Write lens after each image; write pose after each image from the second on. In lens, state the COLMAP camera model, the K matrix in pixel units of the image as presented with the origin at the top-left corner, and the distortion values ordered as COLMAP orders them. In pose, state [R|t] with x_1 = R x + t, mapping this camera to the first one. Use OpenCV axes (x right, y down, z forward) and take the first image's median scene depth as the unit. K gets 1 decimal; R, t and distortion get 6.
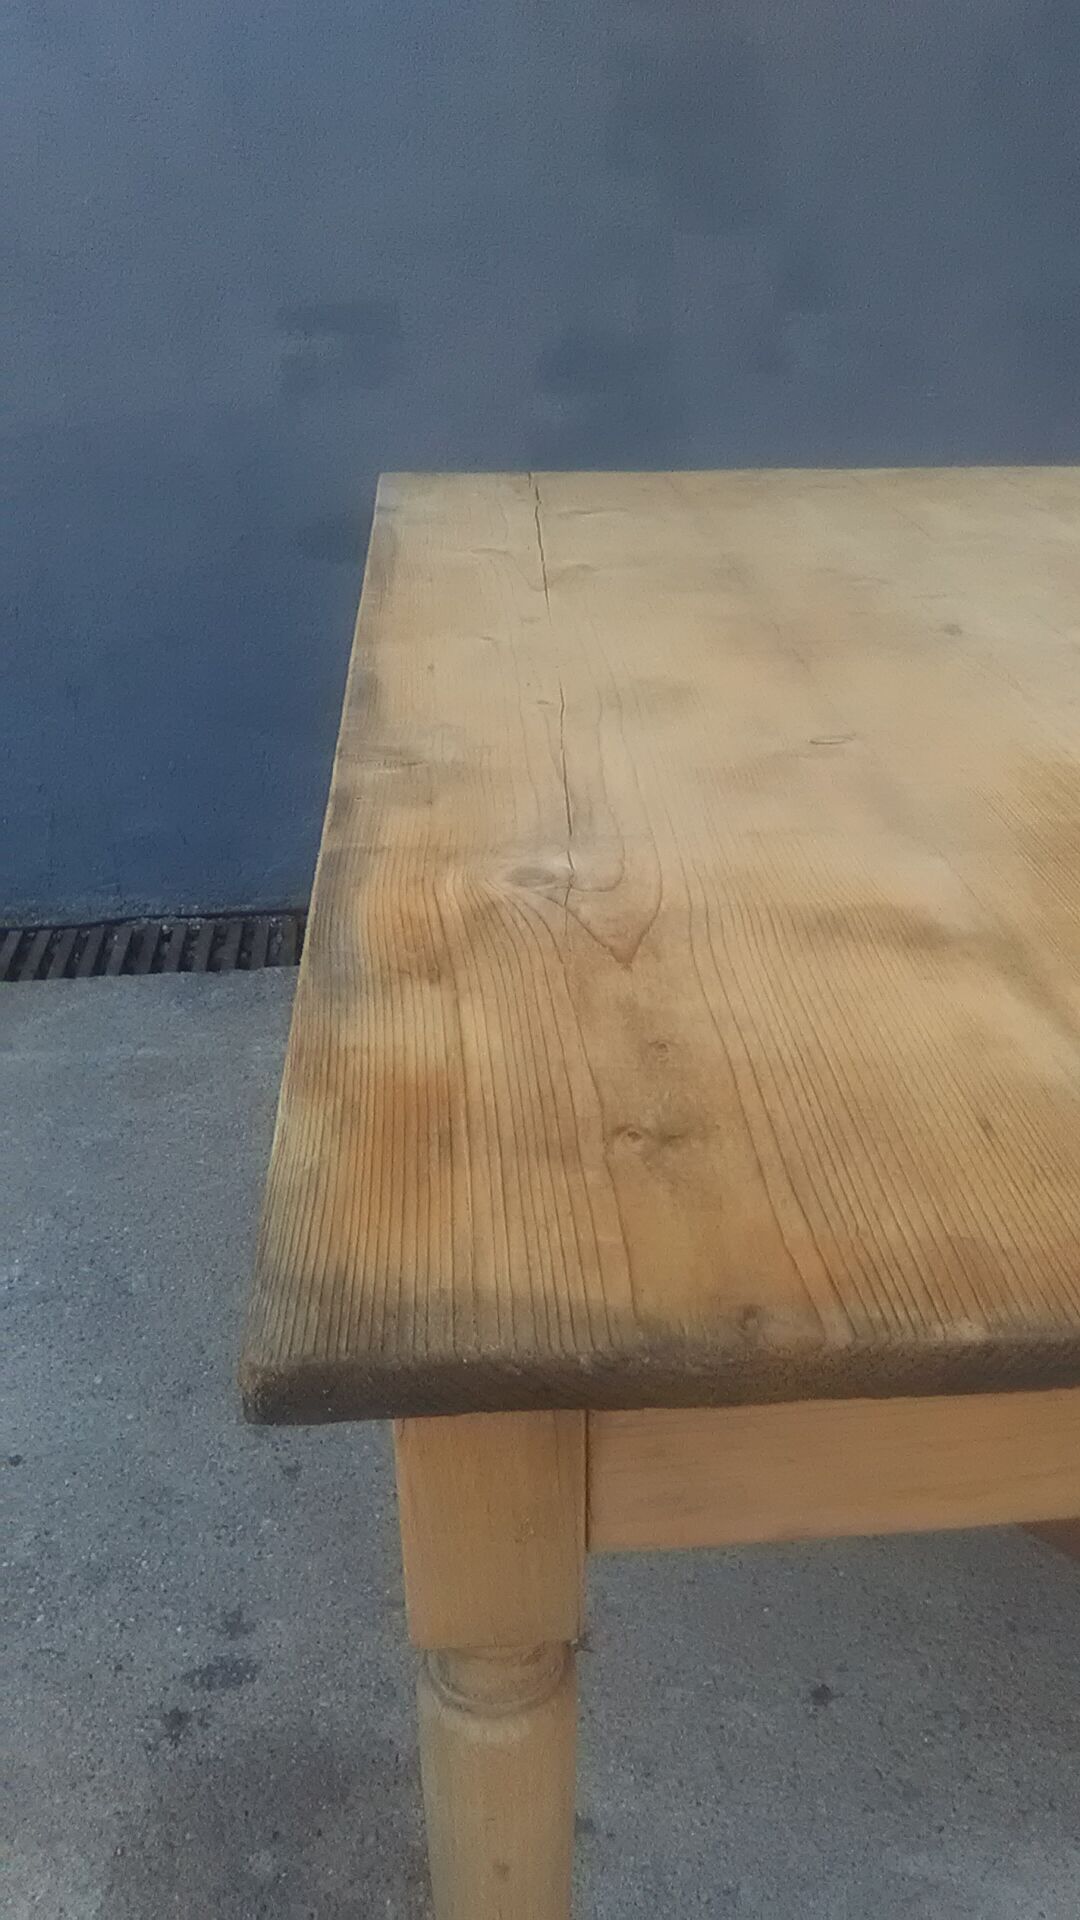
lens RADIAL K [[1635.4, 0, 550.6], [0, 1635.4, 969.3], [0, 0, 1]] dist [-0.048070, -0.024893]
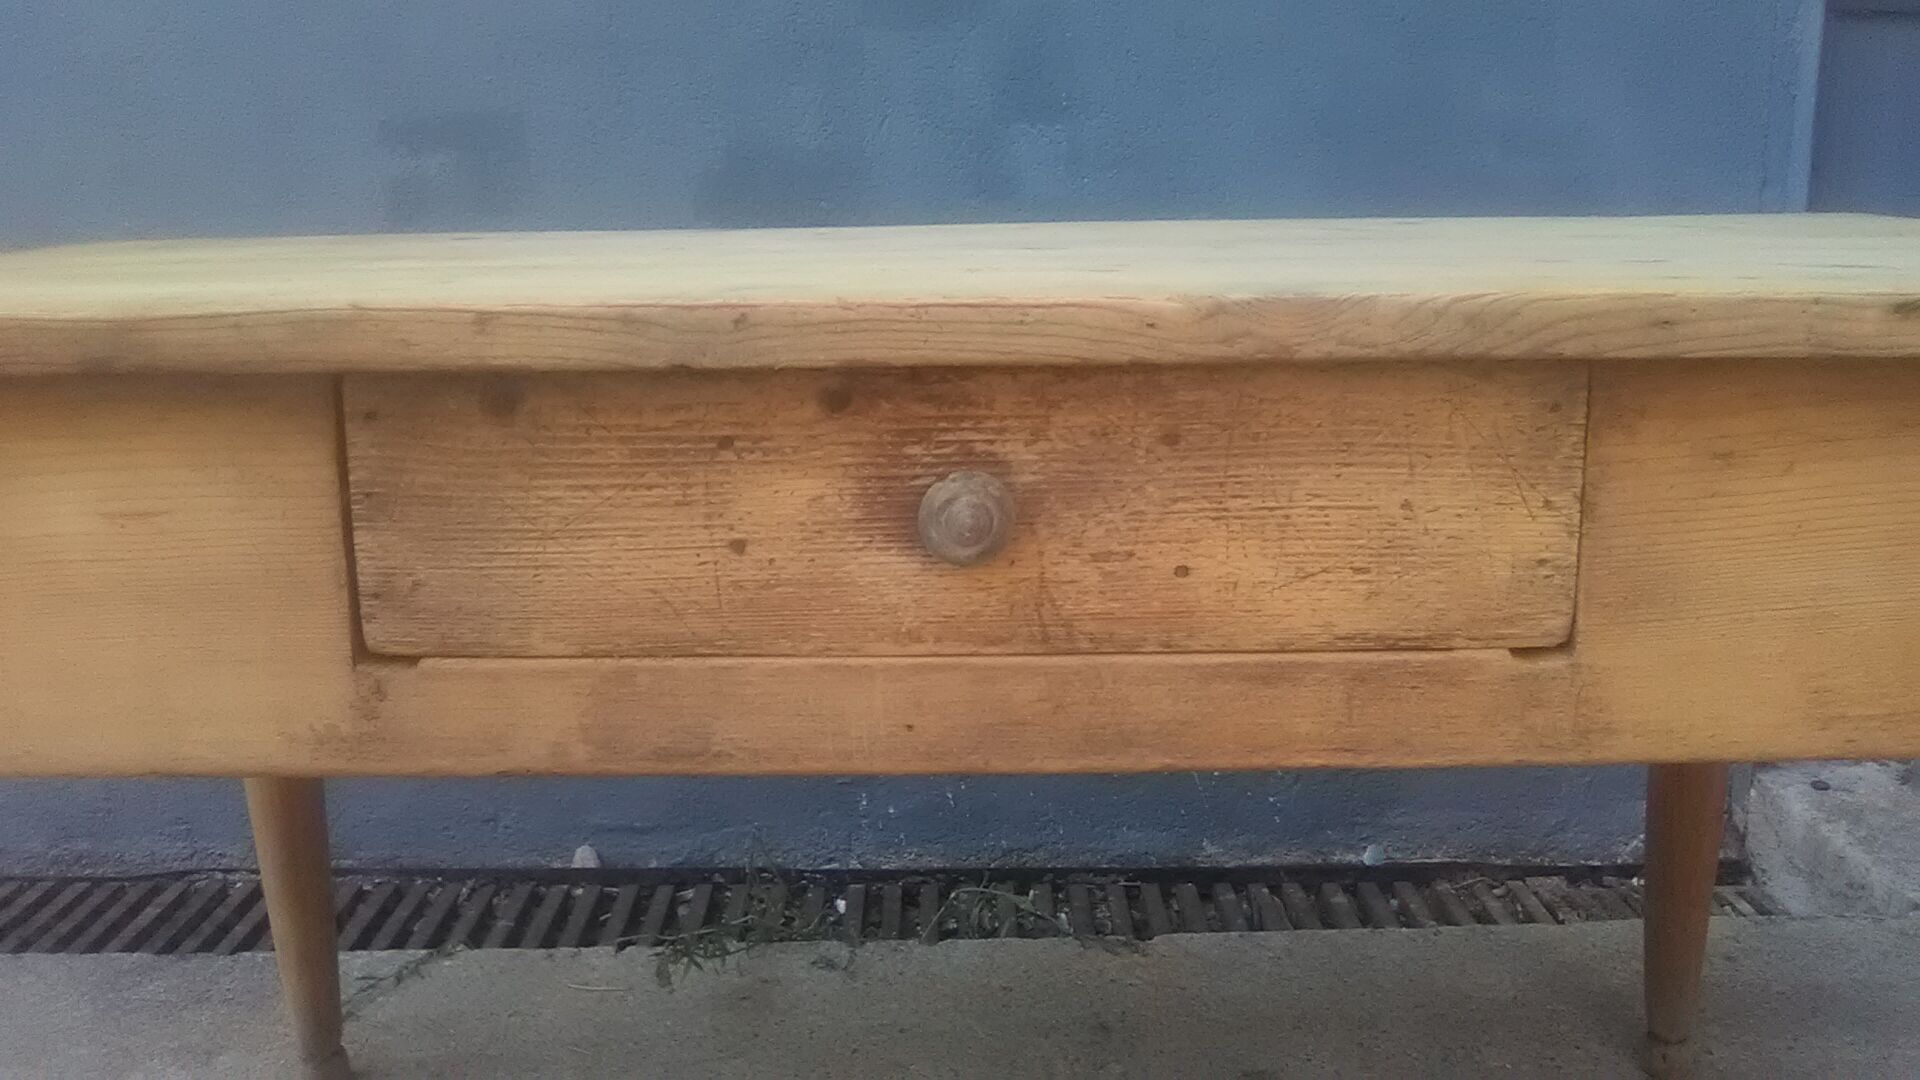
lens RADIAL K [[1588.9, 0, 966.0], [0, 1588.9, 526.6], [0, 0, 1]] dist [-0.048041, -0.003178]
pose [[0.995769, 0.012997, -0.090965, 0.378086], [-0.034337, 0.970865, -0.237153, -0.056351], [0.085233, 0.239273, 0.967204, 0.563931]]
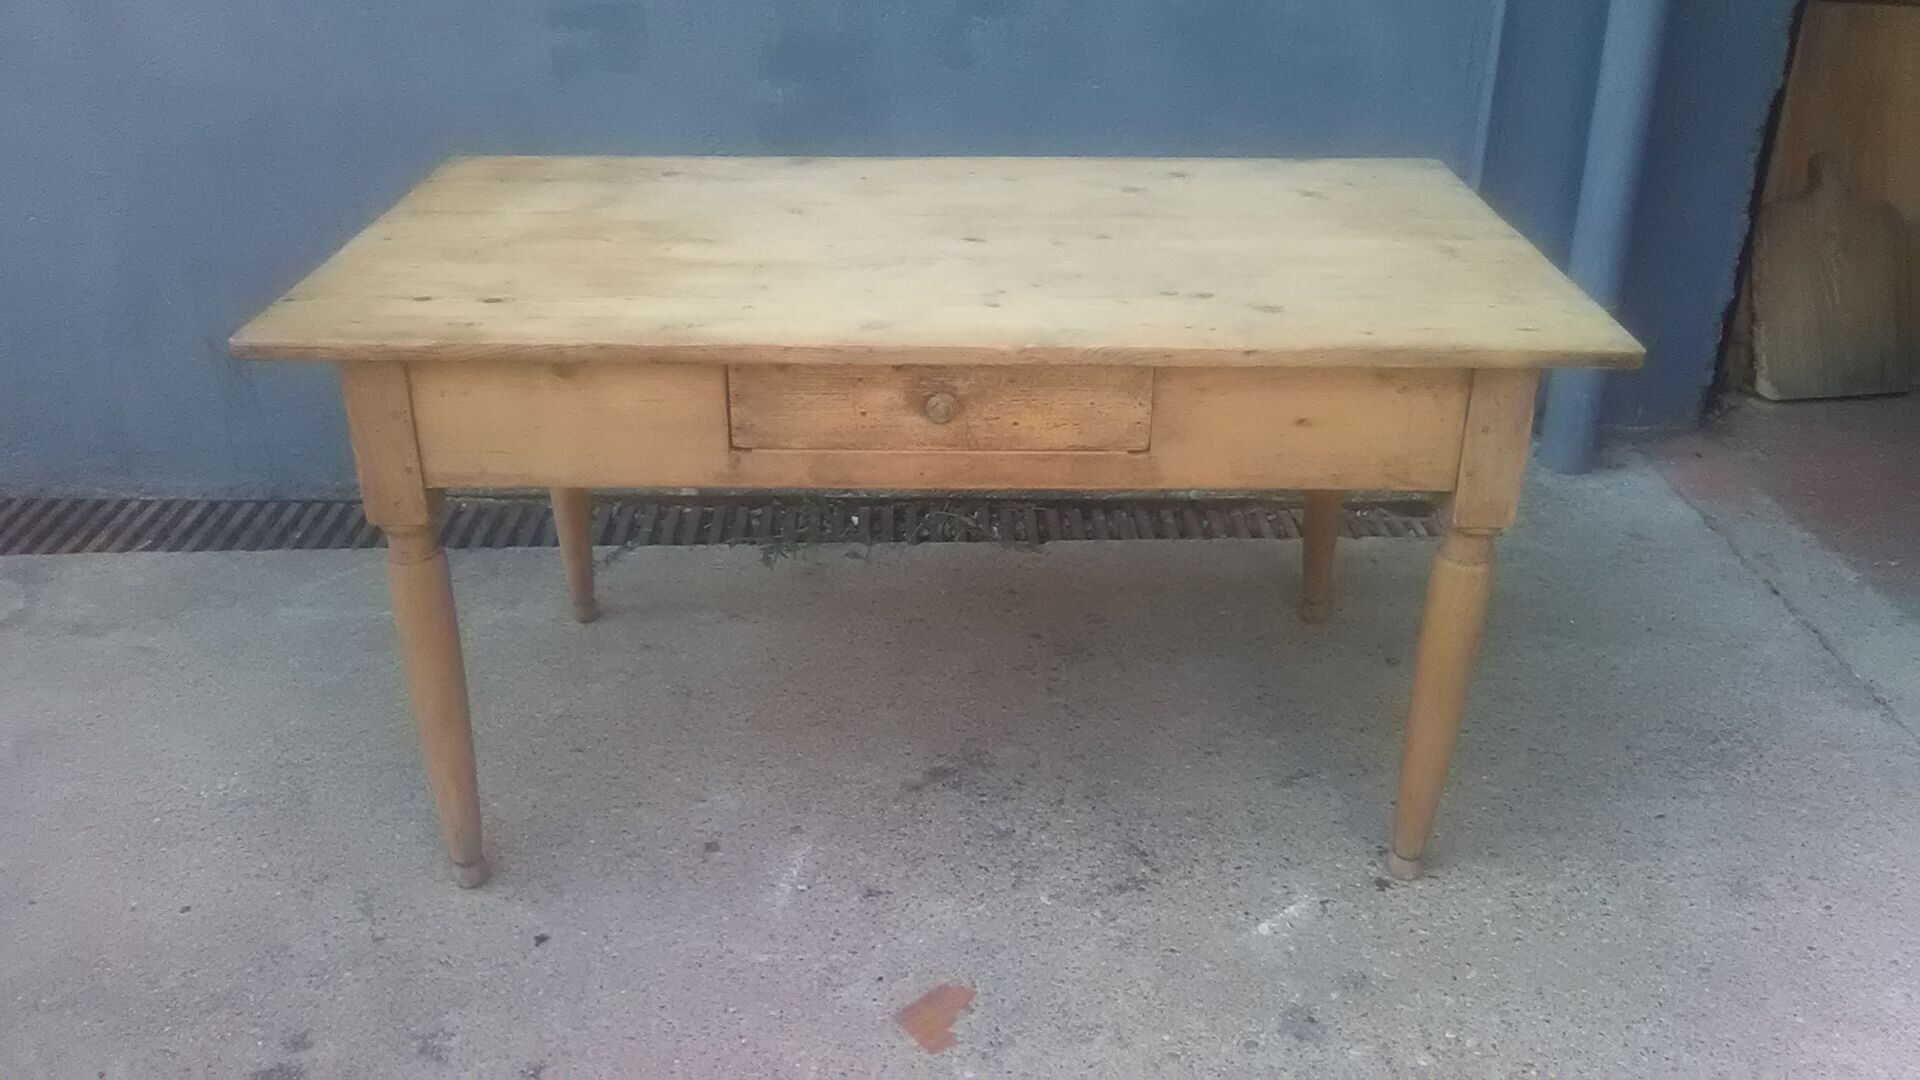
lens RADIAL K [[1588.9, 0, 966.0], [0, 1588.9, 526.6], [0, 0, 1]] dist [-0.048041, -0.003178]
pose [[0.997058, 0.046629, -0.060839, 0.441643], [-0.046292, 0.998904, 0.006933, -0.075015], [0.061096, -0.004096, 0.998123, -0.310442]]
